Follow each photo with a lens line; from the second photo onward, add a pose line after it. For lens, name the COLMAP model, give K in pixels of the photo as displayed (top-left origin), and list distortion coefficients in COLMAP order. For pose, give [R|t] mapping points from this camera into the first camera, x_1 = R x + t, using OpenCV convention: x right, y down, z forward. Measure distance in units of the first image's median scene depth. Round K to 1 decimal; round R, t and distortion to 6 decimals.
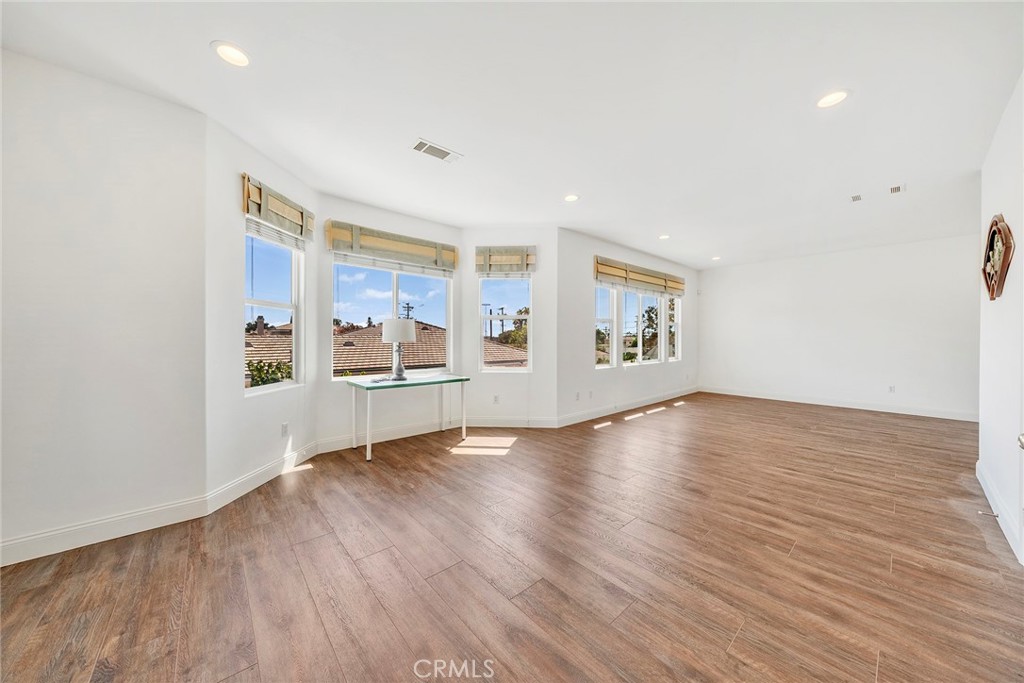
lens RADIAL K [[340.6, 0, 506.8], [0, 340.6, 341.6], [0, 0, 1]] dist [0.008783, 0.000412]
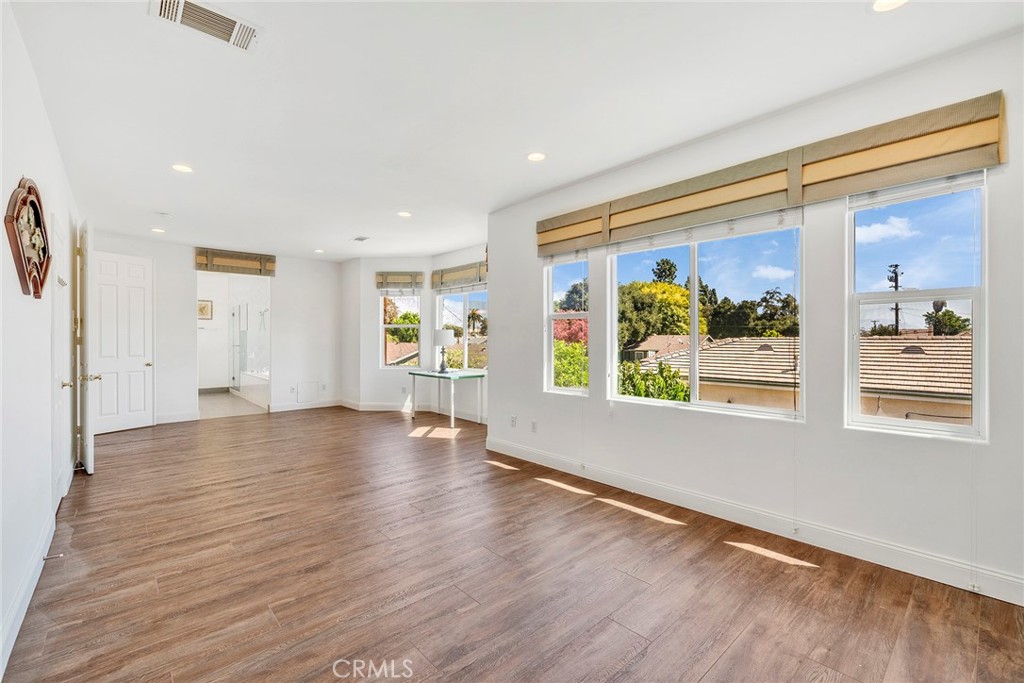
lens RADIAL K [[437.0, 0, 512.2], [0, 437.0, 340.9], [0, 0, 1]] dist [0.001992, -0.000172]
pose [[0.018281, -0.005973, -0.999815, 1.865816], [-0.010297, 0.999928, -0.006162, -0.013042], [0.999780, 0.010408, 0.018218, 1.573639]]
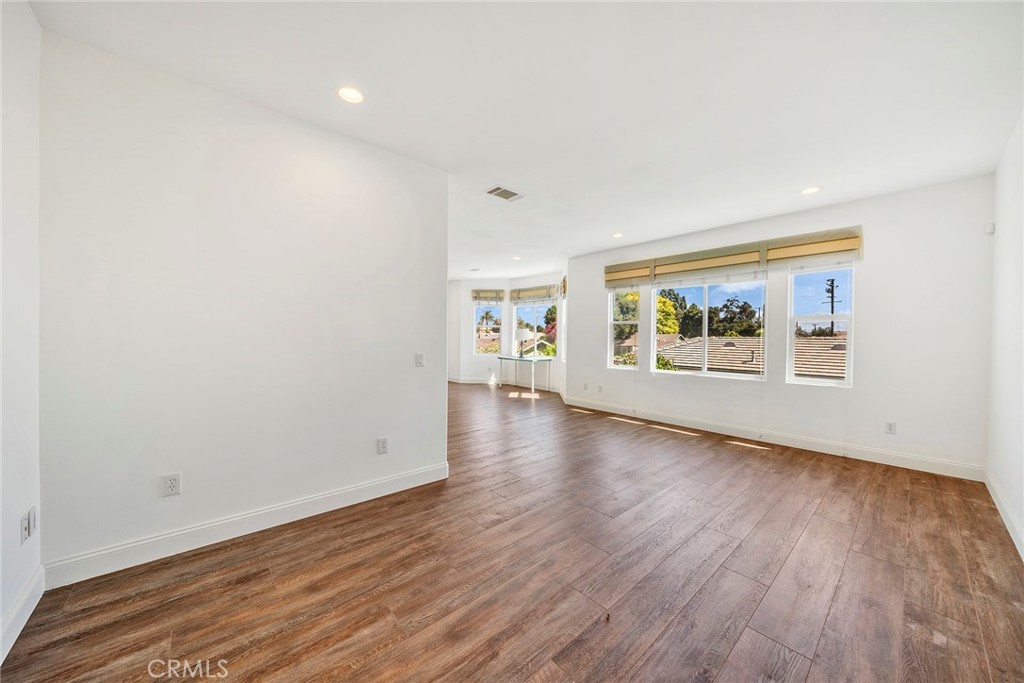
lens RADIAL K [[357.6, 0, 514.1], [0, 357.6, 341.1], [0, 0, 1]] dist [-0.001801, -0.000177]
pose [[0.010211, 0.005930, -0.999930, 2.393761], [-0.022532, 0.999730, 0.005699, -0.003556], [0.999694, 0.022473, 0.010342, 1.168528]]
